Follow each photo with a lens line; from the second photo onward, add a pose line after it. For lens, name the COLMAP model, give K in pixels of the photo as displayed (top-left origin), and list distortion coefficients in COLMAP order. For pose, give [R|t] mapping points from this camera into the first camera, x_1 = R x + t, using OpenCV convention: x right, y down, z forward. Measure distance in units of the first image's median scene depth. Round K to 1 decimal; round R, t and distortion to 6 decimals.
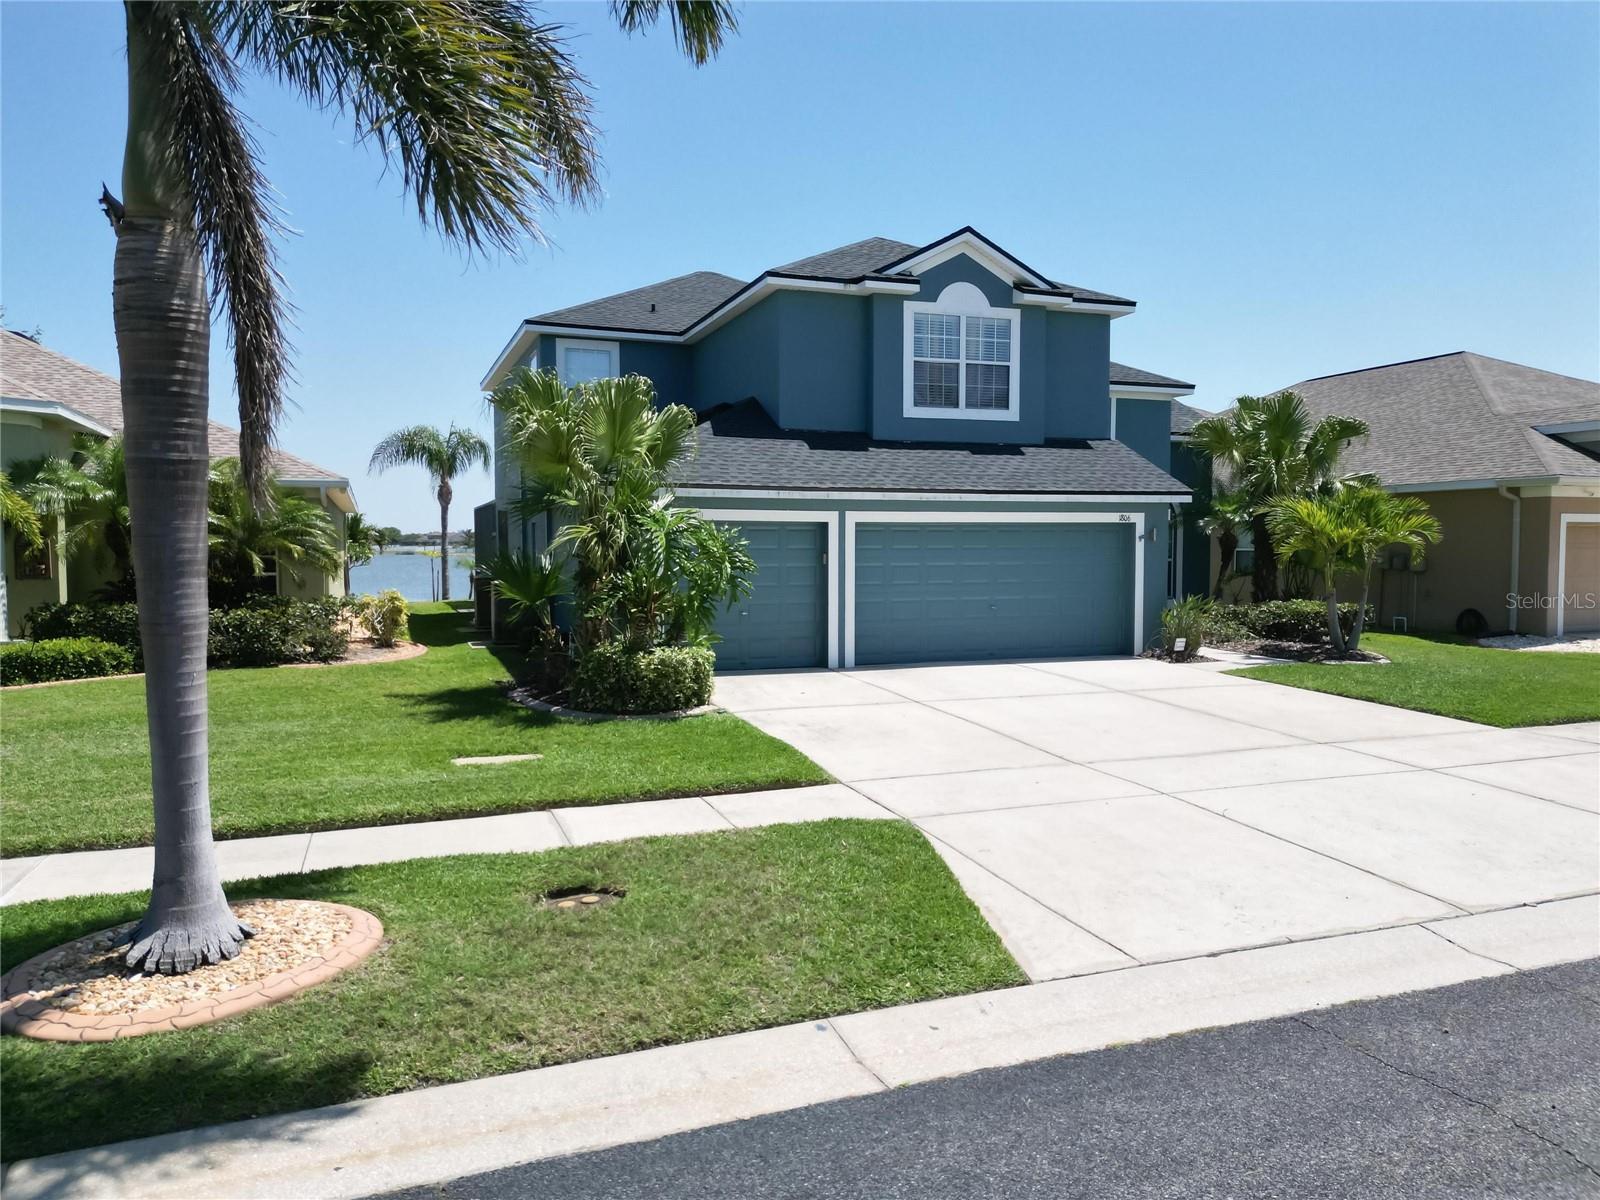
lens RADIAL K [[1116.6, 0, 805.5], [0, 1116.6, 597.4], [0, 0, 1]] dist [0.088022, -0.102003]
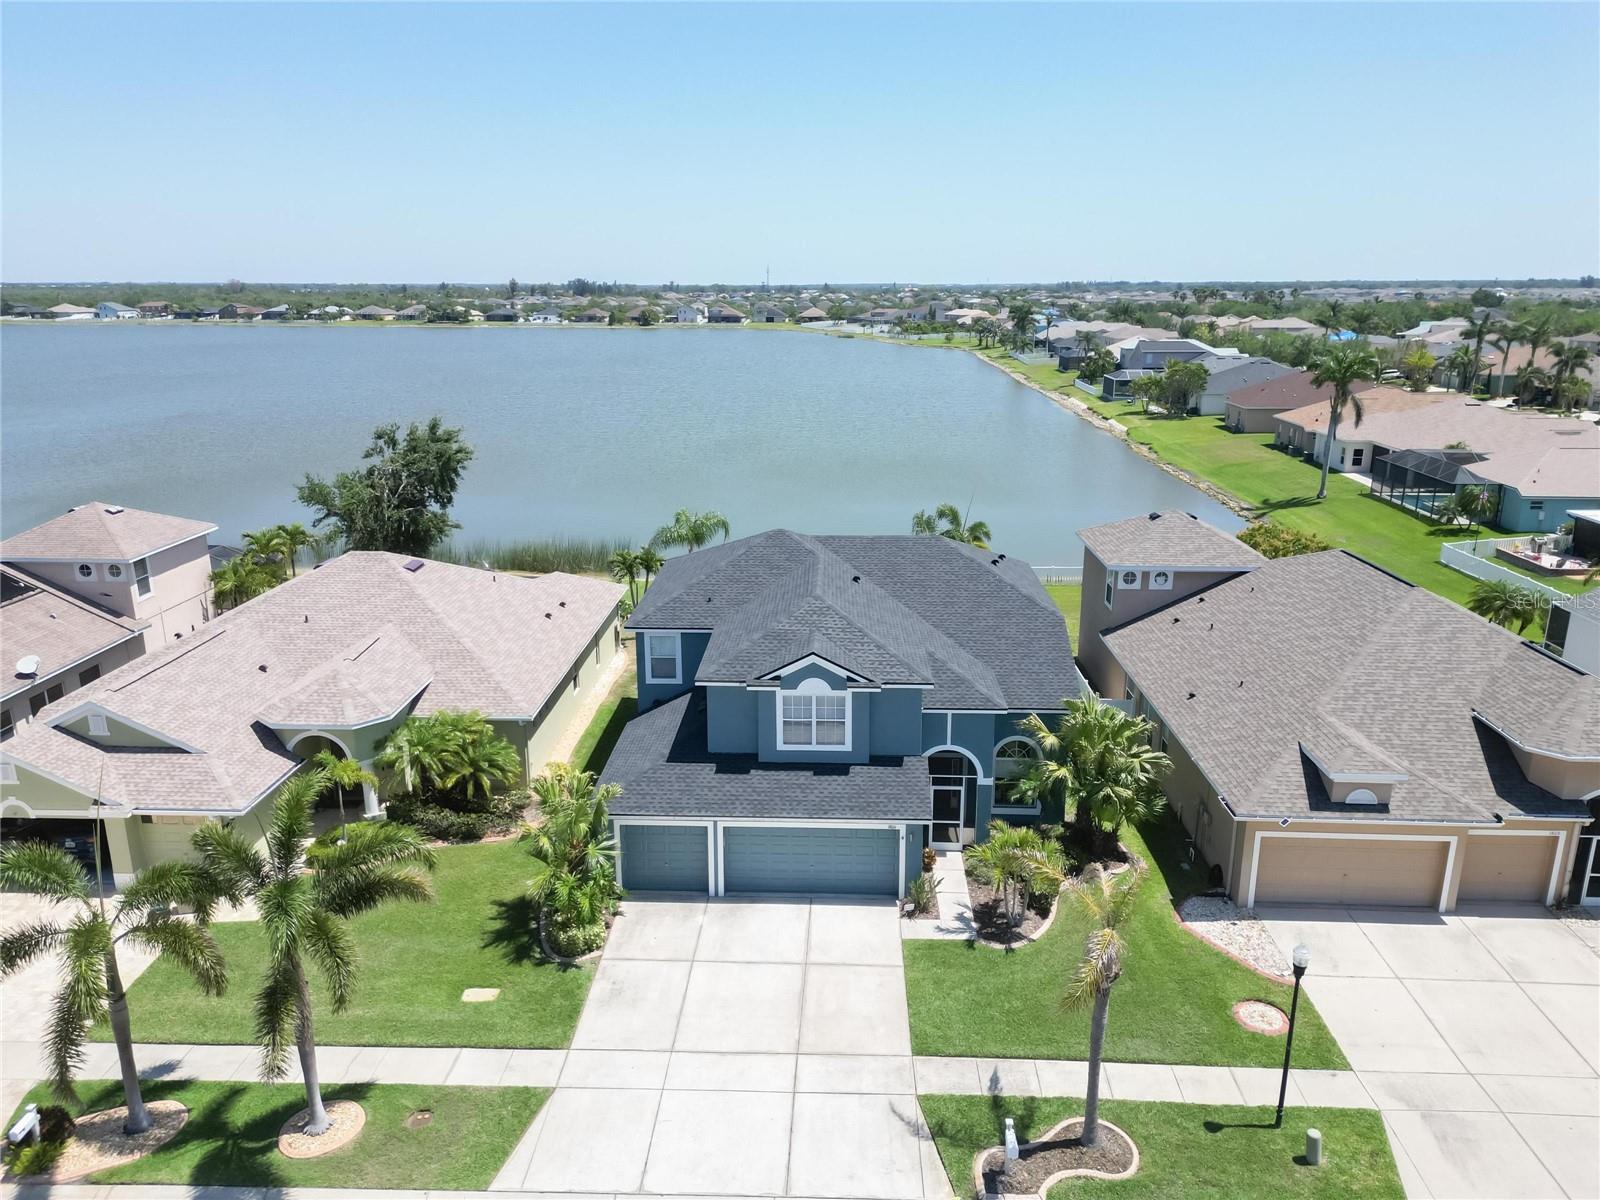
lens RADIAL K [[1116.6, 0, 805.5], [0, 1116.6, 597.4], [0, 0, 1]] dist [0.088022, -0.102003]
pose [[0.923192, 0.104883, -0.369752, 0.754640], [-0.023277, 0.975537, 0.218601, -0.781038], [0.383634, -0.193204, 0.903049, -0.529870]]
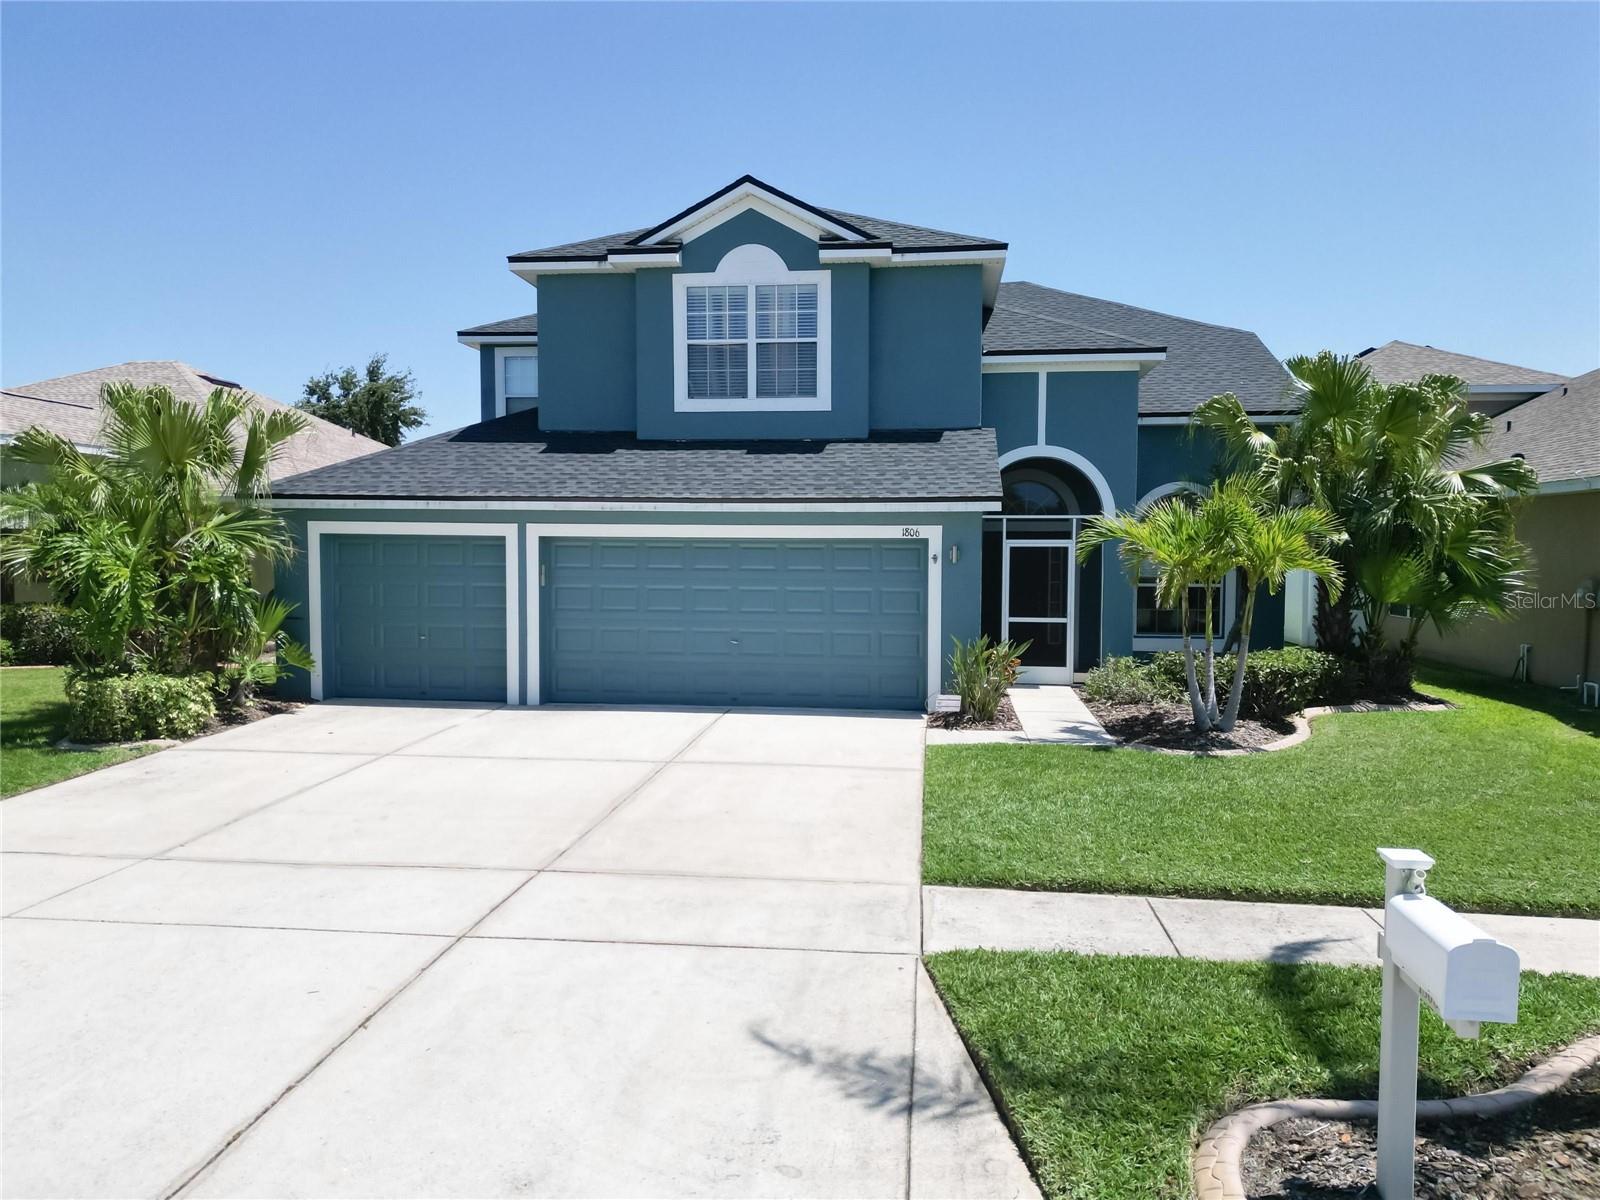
lens RADIAL K [[1116.6, 0, 805.5], [0, 1116.6, 597.4], [0, 0, 1]] dist [0.088022, -0.102003]
pose [[0.888226, 0.028391, -0.458528, 0.564745], [-0.031051, 0.999516, 0.001739, -0.025634], [0.458356, 0.012693, 0.888678, 0.294699]]
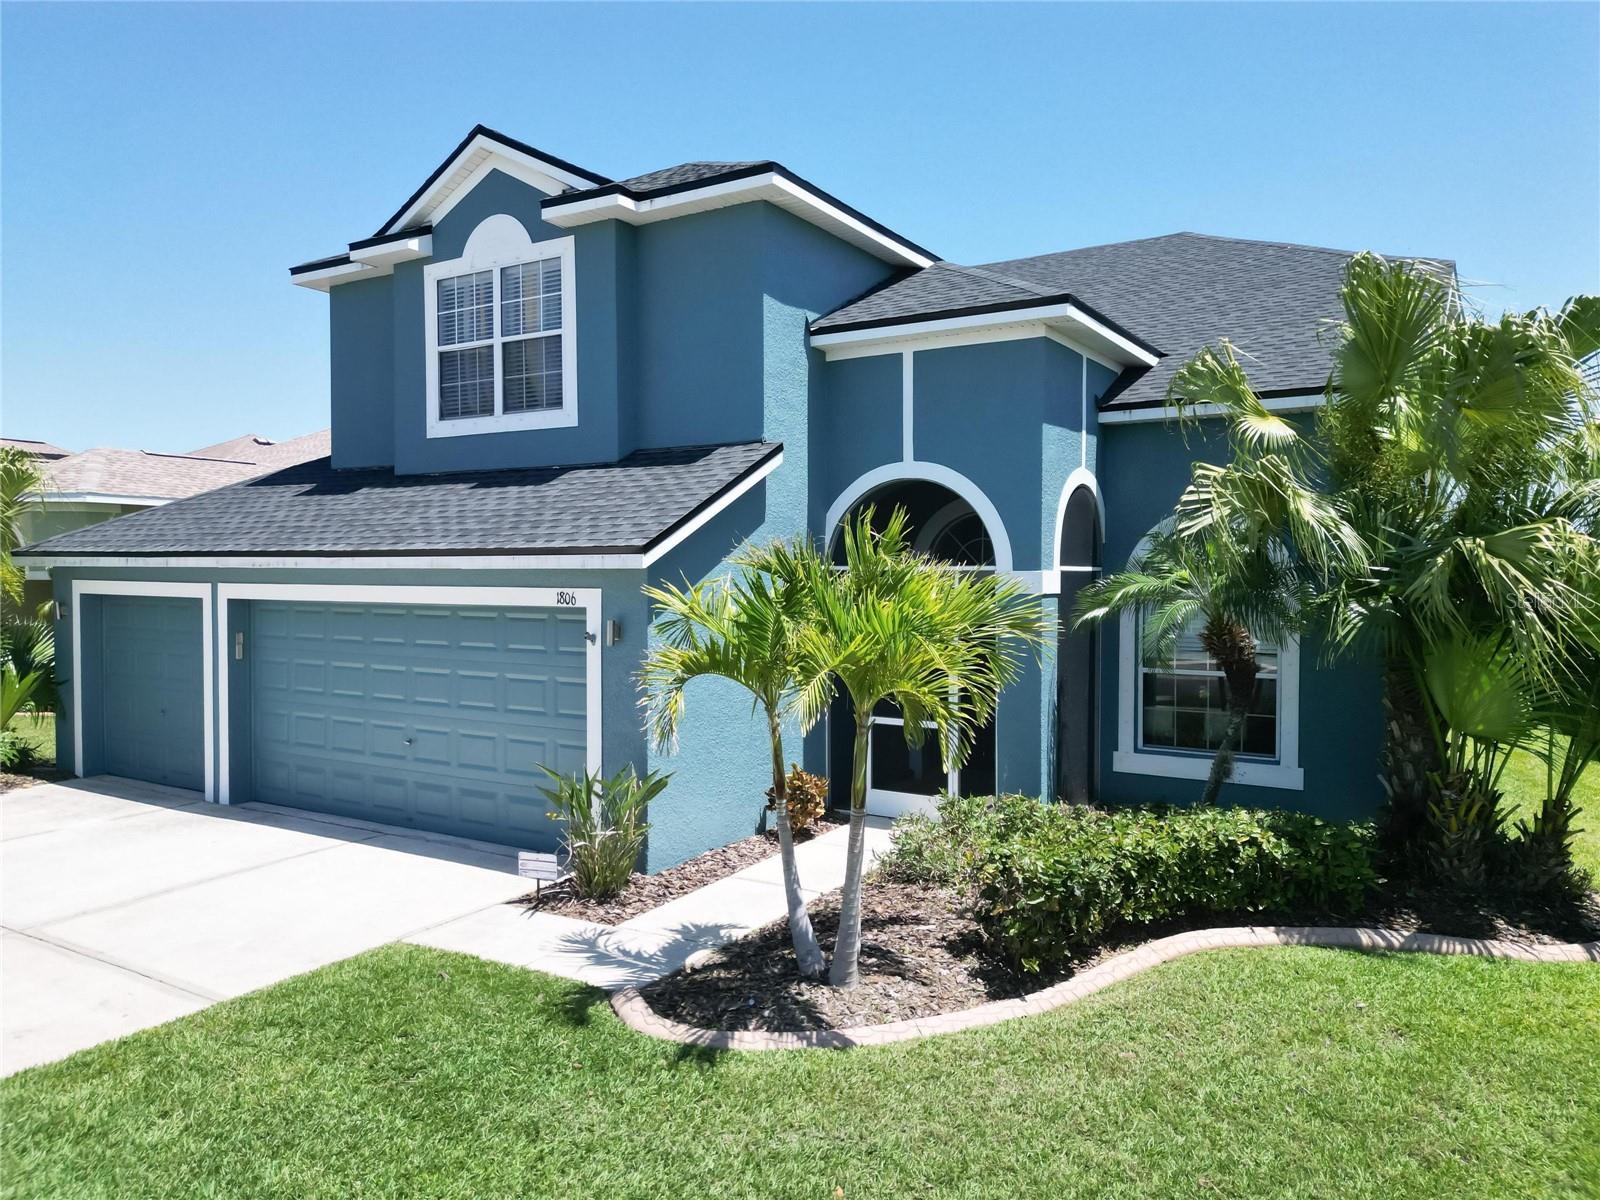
lens RADIAL K [[1116.6, 0, 805.5], [0, 1116.6, 597.4], [0, 0, 1]] dist [0.088022, -0.102003]
pose [[0.614775, 0.022003, -0.788395, 0.753805], [-0.045018, 0.998960, -0.007224, -0.071814], [0.787417, 0.039933, 0.615126, 0.764950]]
